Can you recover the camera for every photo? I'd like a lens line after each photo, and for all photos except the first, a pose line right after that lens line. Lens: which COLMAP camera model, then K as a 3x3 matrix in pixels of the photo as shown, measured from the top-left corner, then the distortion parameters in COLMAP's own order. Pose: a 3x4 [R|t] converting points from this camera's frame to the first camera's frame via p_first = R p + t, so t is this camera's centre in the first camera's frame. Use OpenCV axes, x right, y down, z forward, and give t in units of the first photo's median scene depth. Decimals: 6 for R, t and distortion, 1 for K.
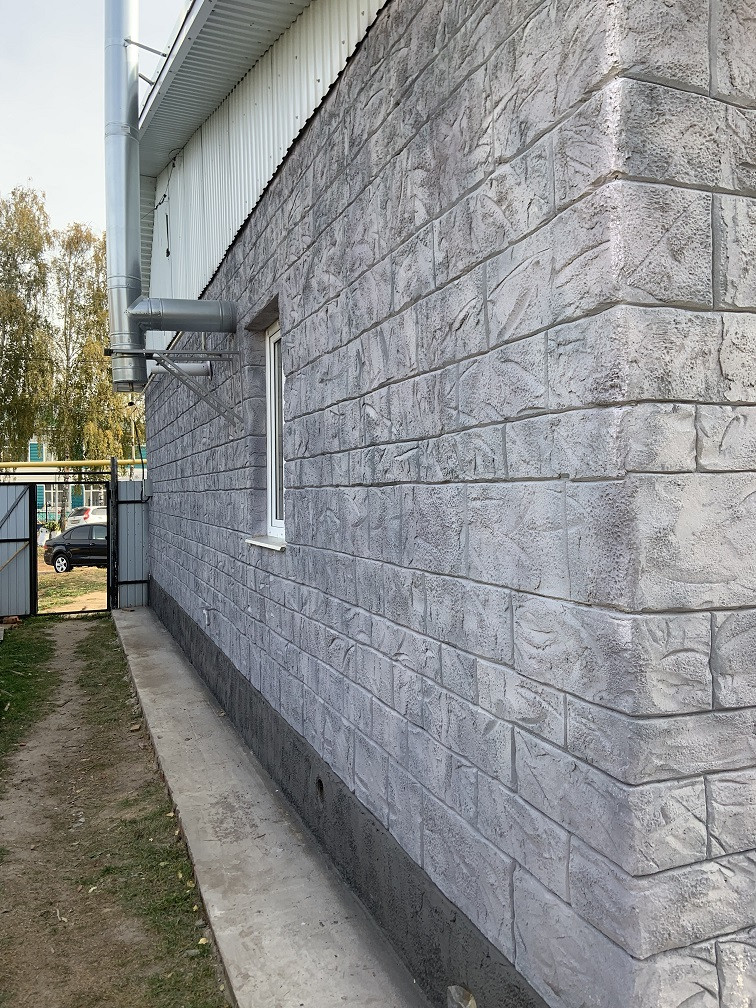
lens RADIAL K [[775.3, 0, 378.0], [0, 775.3, 504.0], [0, 0, 1]] dist [0.117208, -0.155018]
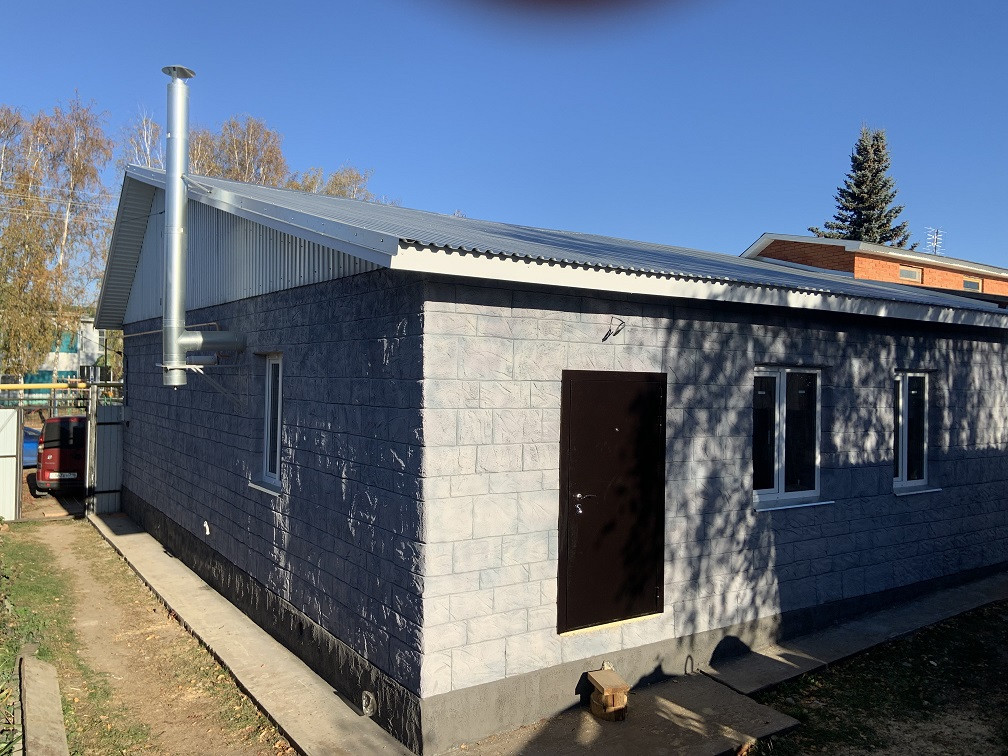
lens RADIAL K [[775.3, 0, 504.0], [0, 775.3, 378.0], [0, 0, 1]] dist [0.117208, -0.155018]
pose [[0.971435, 0.032021, 0.235136, -0.101222], [-0.028704, 0.999434, -0.017517, -0.359216], [-0.235564, 0.010267, 0.971805, -1.589568]]
